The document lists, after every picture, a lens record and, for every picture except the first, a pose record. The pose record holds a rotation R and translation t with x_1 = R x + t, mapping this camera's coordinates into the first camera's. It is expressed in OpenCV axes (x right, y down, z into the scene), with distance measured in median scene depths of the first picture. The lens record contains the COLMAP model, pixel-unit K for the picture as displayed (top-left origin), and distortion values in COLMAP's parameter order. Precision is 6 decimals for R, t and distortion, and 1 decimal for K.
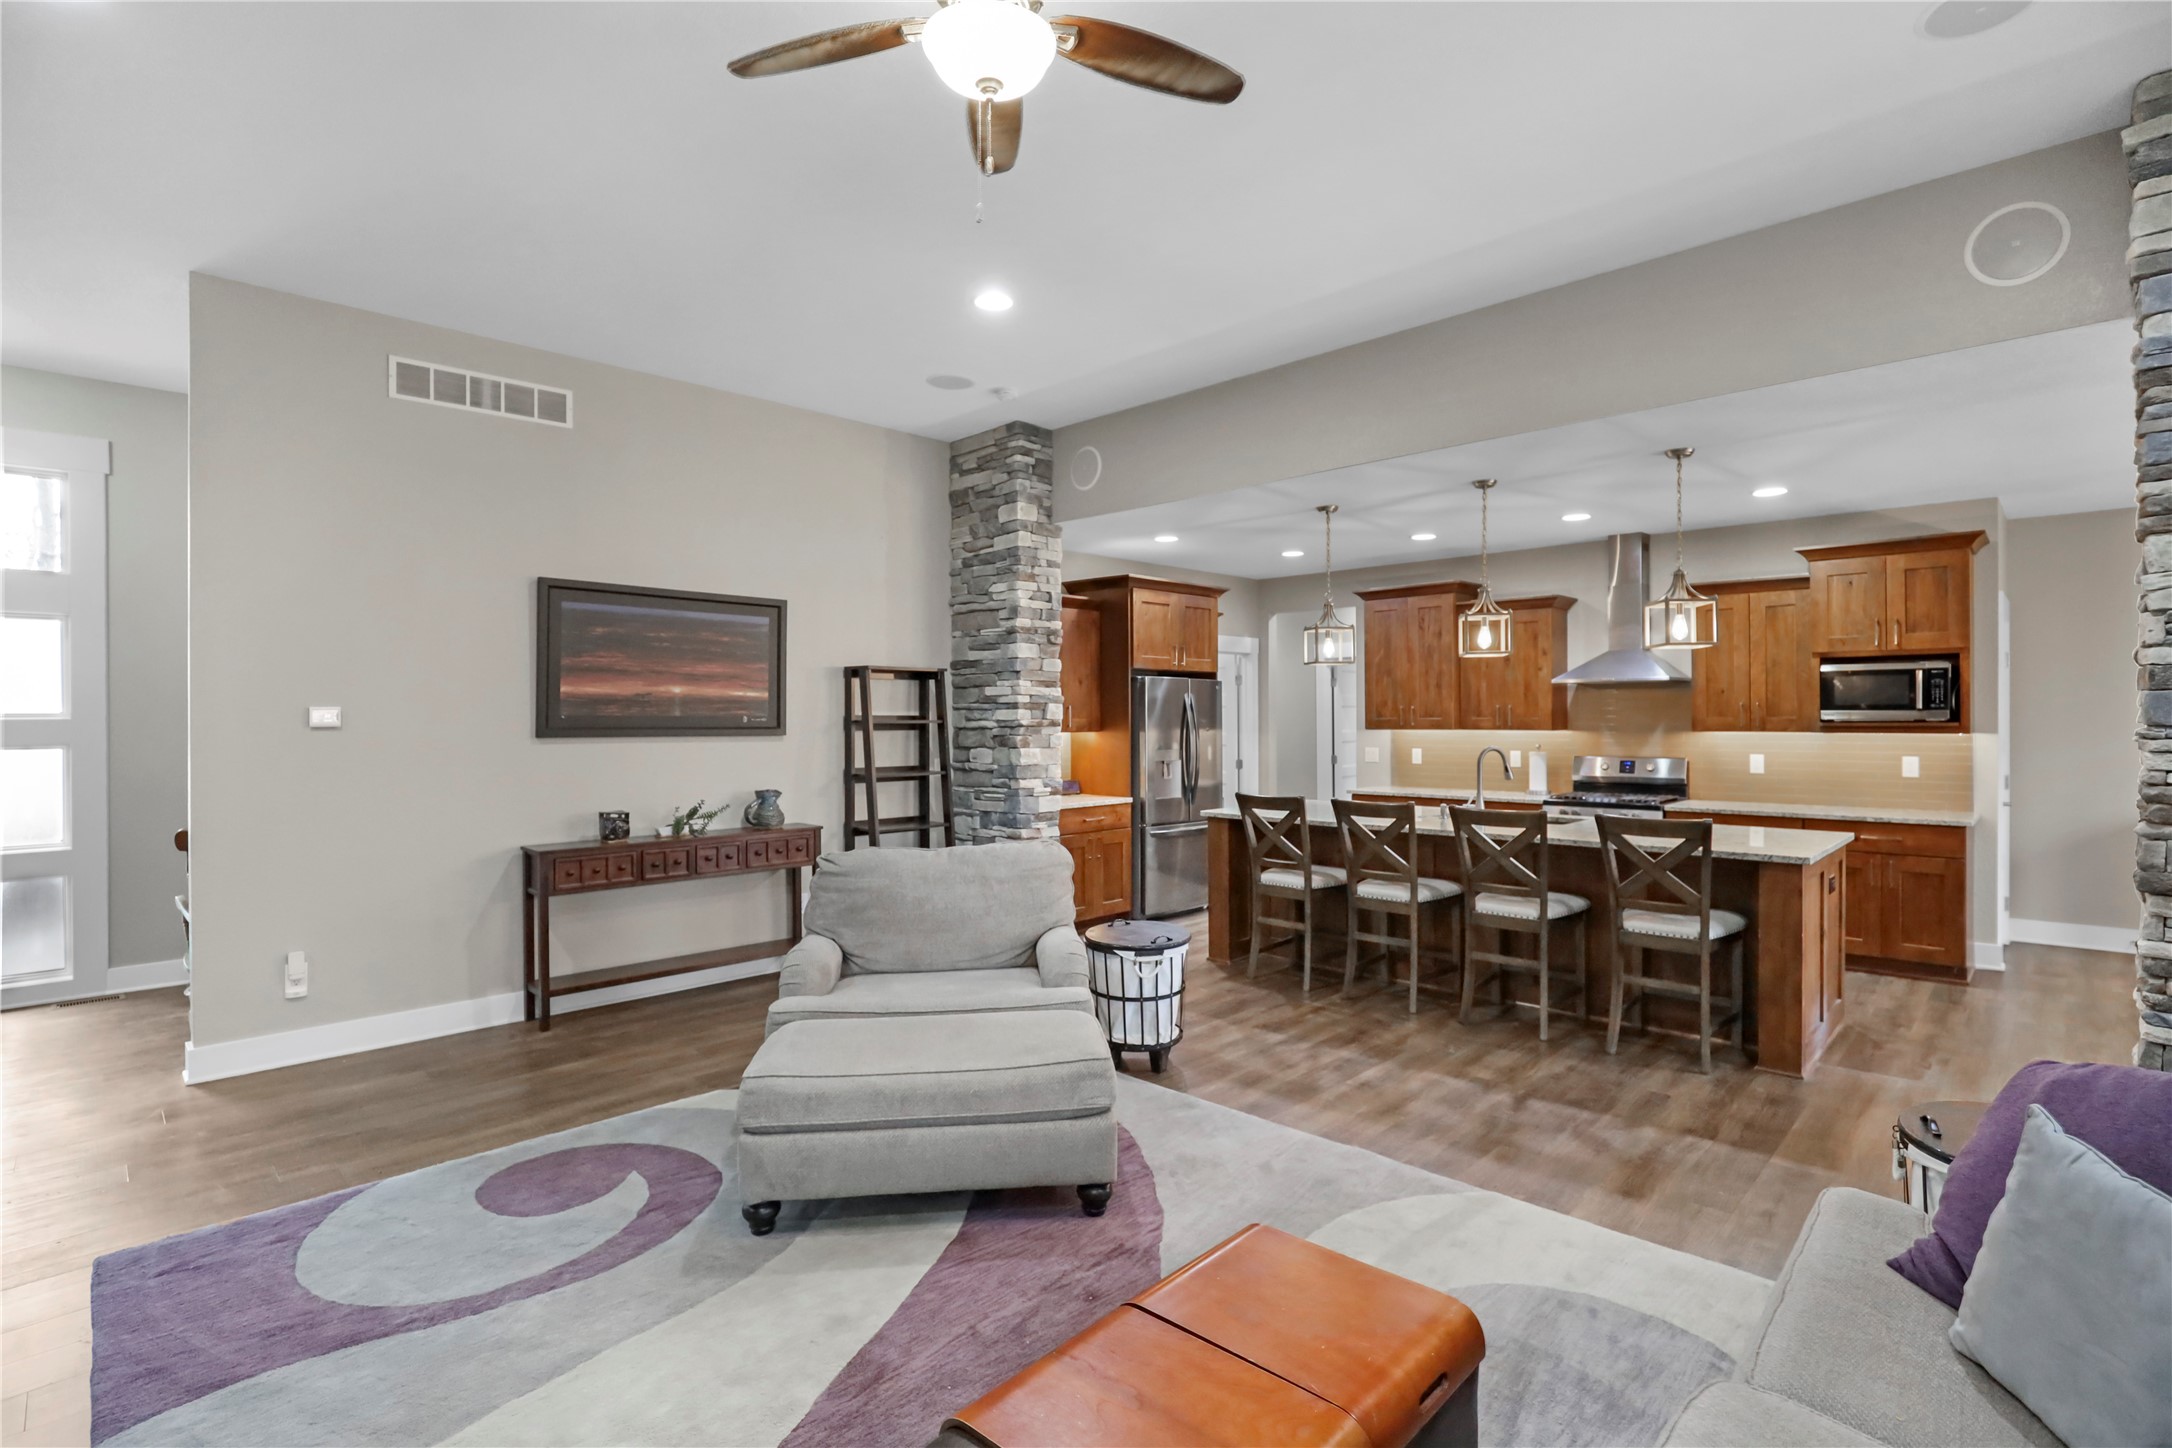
lens RADIAL K [[1007.2, 0, 1120.2], [0, 1007.2, 715.3], [0, 0, 1]] dist [-0.001395, -0.000212]
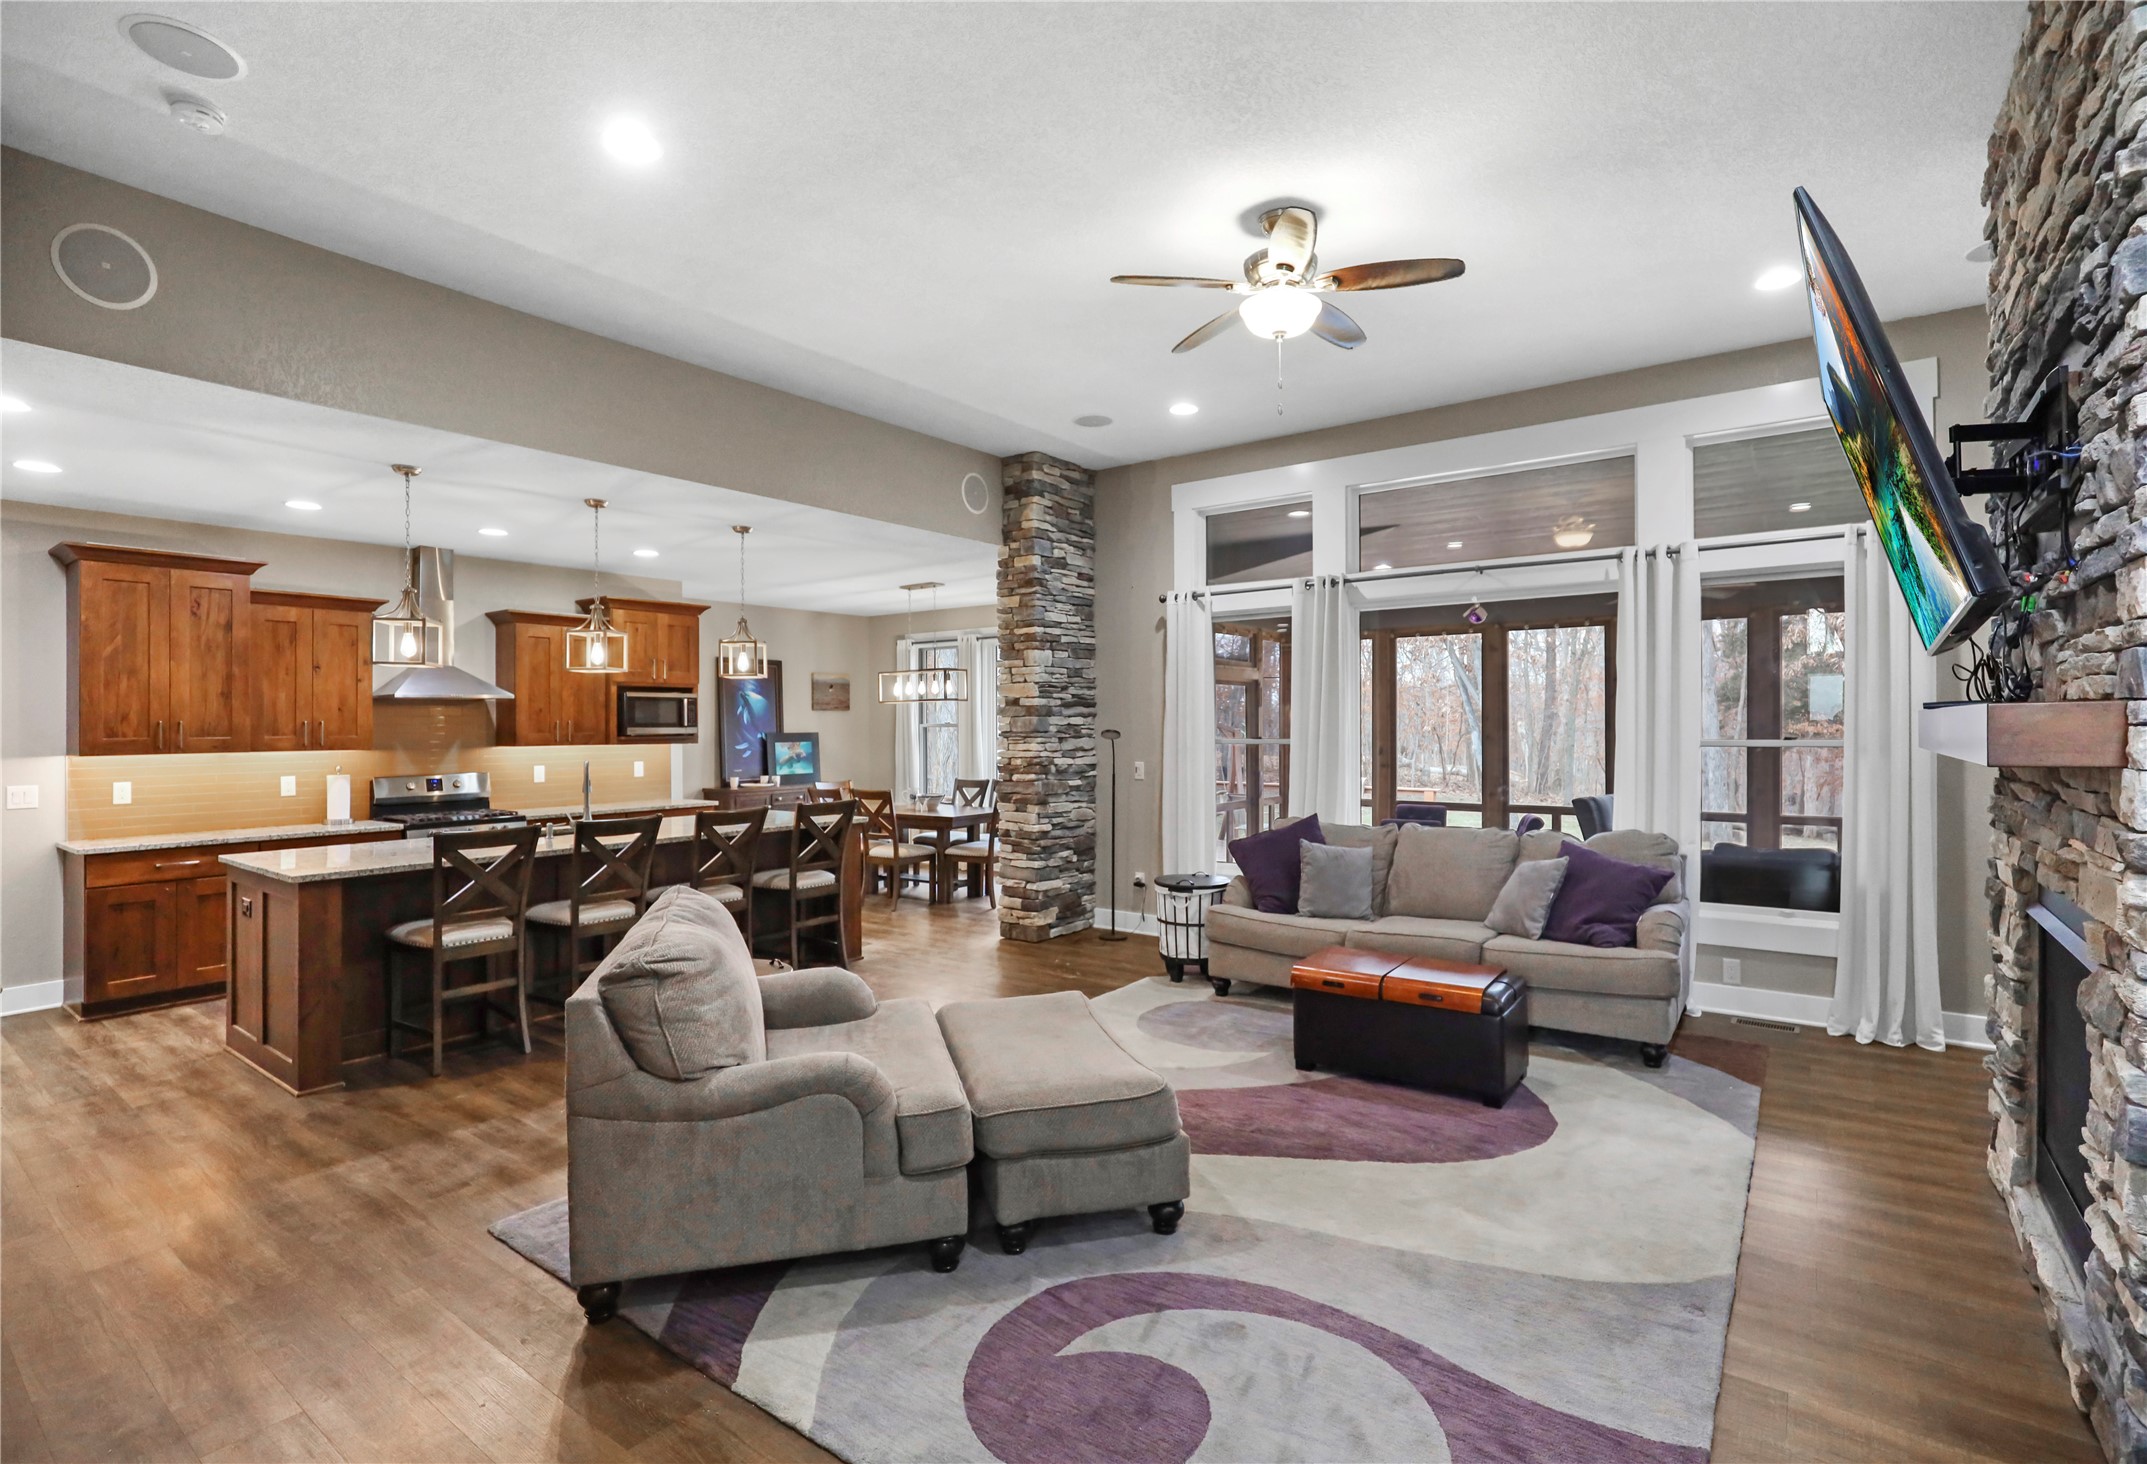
lens RADIAL K [[1023.8, 0, 1073.5], [0, 1023.8, 732.0], [0, 0, 1]] dist [-0.026380, -0.000078]
pose [[-0.125605, 0.000701, 0.992080, -0.572857], [0.011233, 0.999937, 0.000715, 0.005953], [-0.992017, 0.011234, -0.125605, 0.514386]]
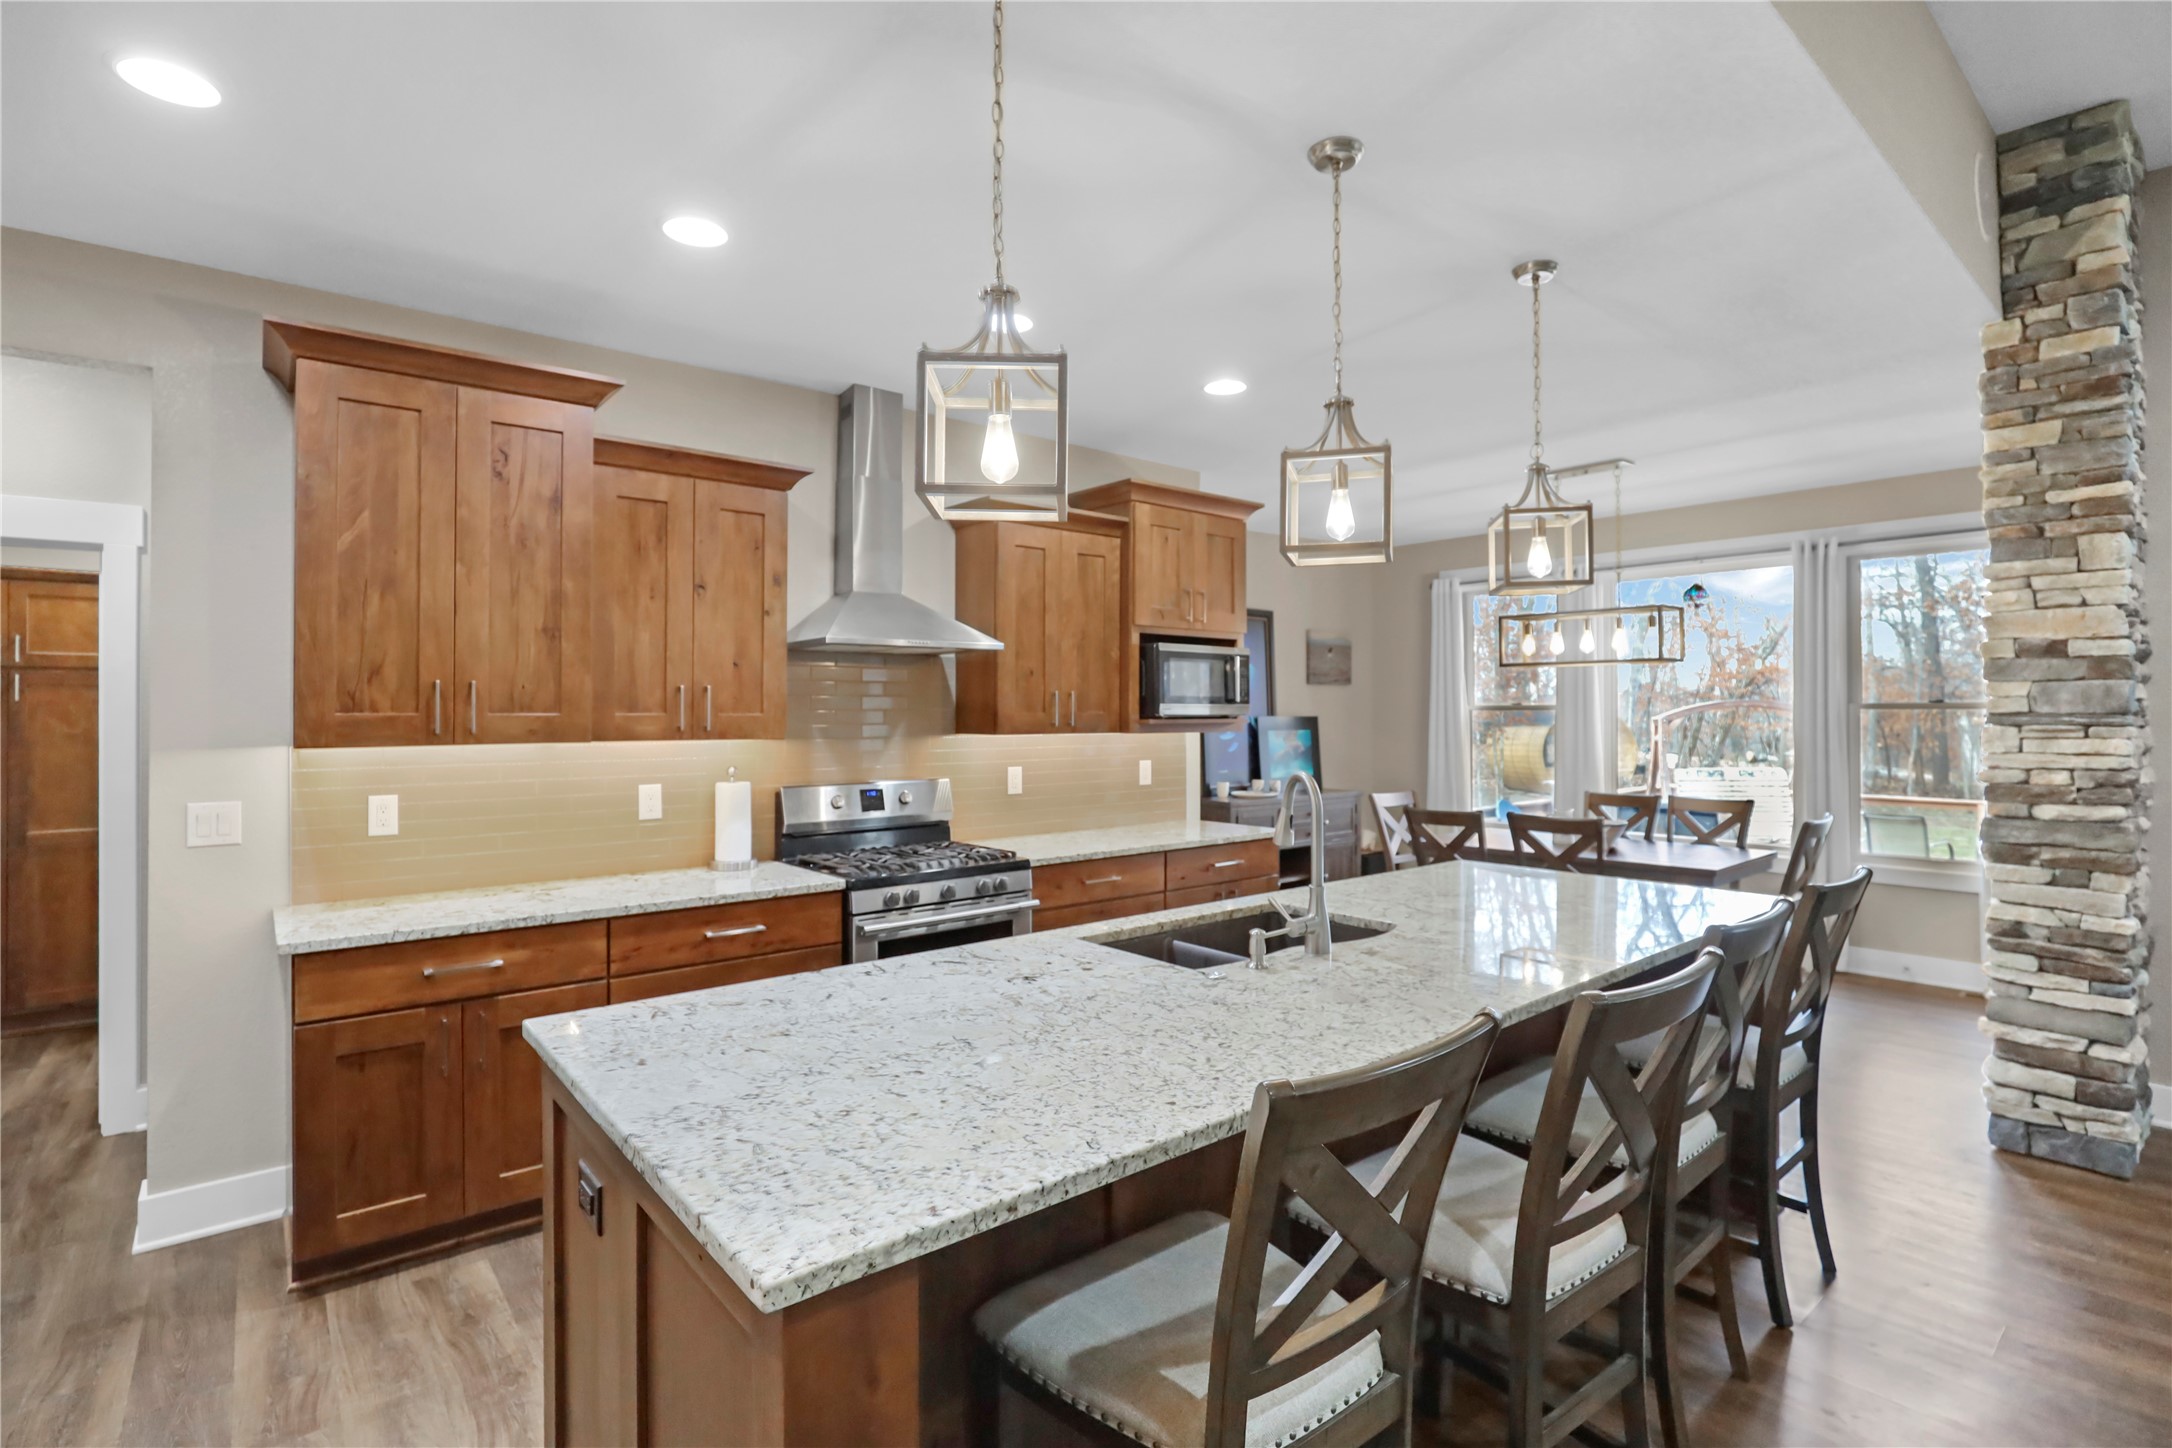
lens RADIAL K [[1030.1, 0, 1086.0], [0, 1030.1, 724.0], [0, 0, 1]] dist [-0.037517, 0.000065]
pose [[0.109238, -0.003351, 0.994010, -0.063531], [0.004777, 0.999985, 0.002846, 0.007305], [-0.994004, 0.004437, 0.109253, 0.833694]]
